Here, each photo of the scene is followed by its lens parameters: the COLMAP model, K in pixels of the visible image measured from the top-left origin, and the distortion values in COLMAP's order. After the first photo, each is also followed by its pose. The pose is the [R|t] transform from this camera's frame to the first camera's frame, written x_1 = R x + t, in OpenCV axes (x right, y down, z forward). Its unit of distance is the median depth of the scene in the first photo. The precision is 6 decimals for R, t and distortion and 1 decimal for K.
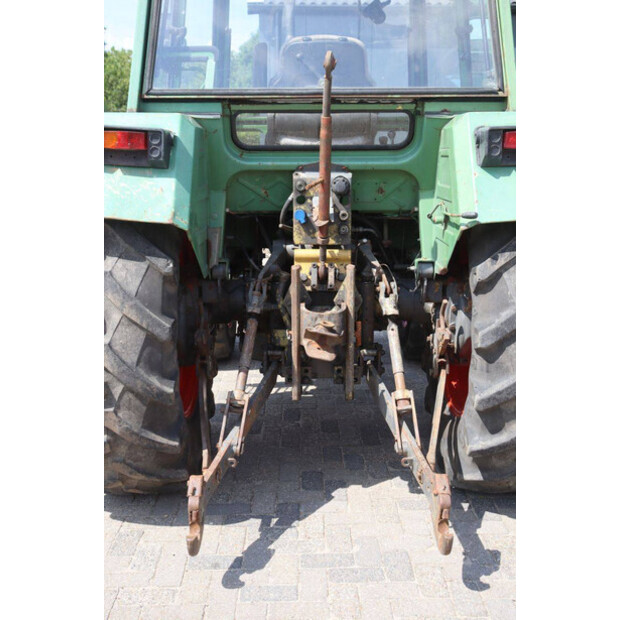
lens RADIAL K [[749.5, 0, 301.4], [0, 749.5, 310.3], [0, 0, 1]] dist [-0.016929, 0.009482]
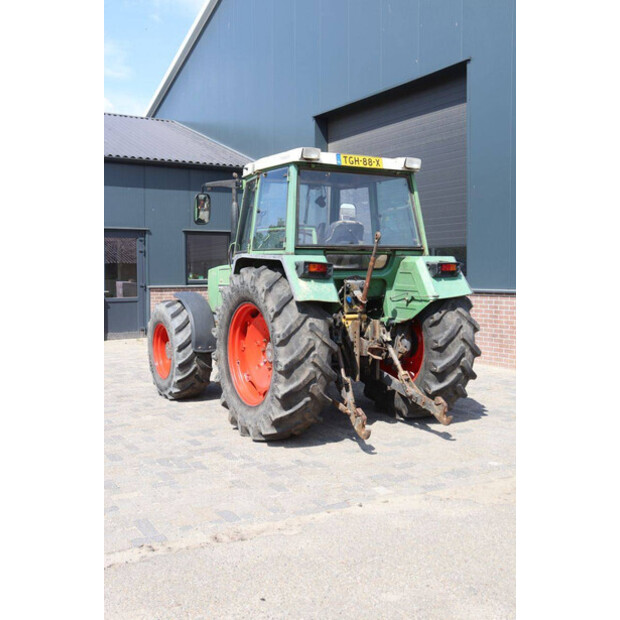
lens RADIAL K [[700.4, 0, 310.0], [0, 700.4, 310.0], [0, 0, 1]] dist [-0.003243, 0.004516]
pose [[0.859515, -0.032458, 0.510079, -1.251264], [0.100107, 0.989343, -0.105731, 0.123410], [-0.501212, 0.141940, 0.853604, -0.775412]]
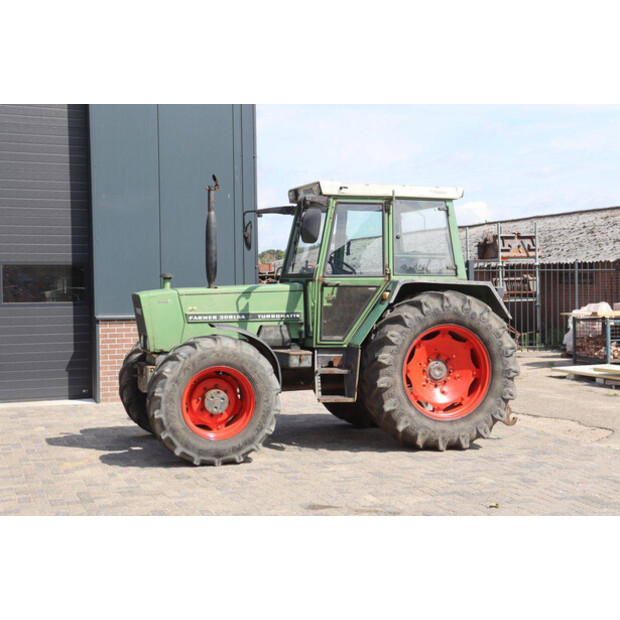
lens RADIAL K [[987.8, 0, 332.5], [0, 987.8, 308.6], [0, 0, 1]] dist [0.117877, 0.014628]
pose [[-0.335295, -0.020748, 0.941885, -3.270512], [0.182967, 0.979288, 0.086705, -0.547806], [-0.924176, 0.201405, -0.324554, 2.542084]]
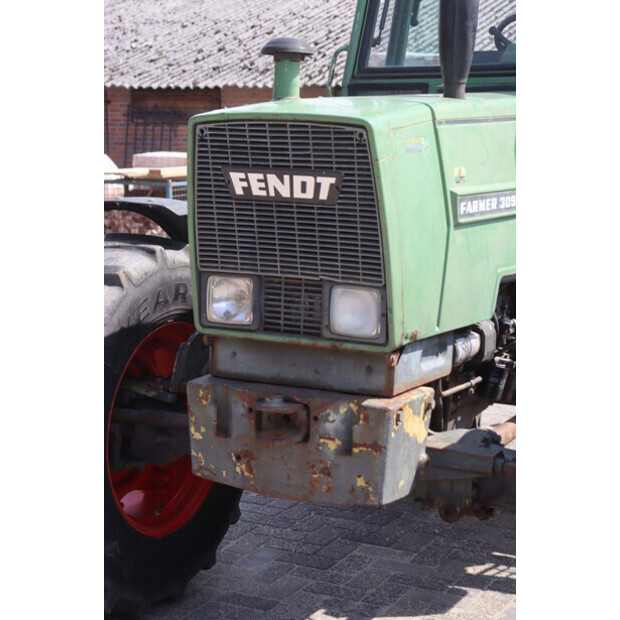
lens RADIAL K [[1243.5, 0, 310.0], [0, 1243.5, 310.0], [0, 0, 1]] dist [0.284661, 0.095287]
pose [[-0.886141, -0.075331, 0.457252, -0.467093], [0.074547, 0.950677, 0.301092, -0.581535], [-0.457380, 0.300897, -0.836818, 2.950613]]
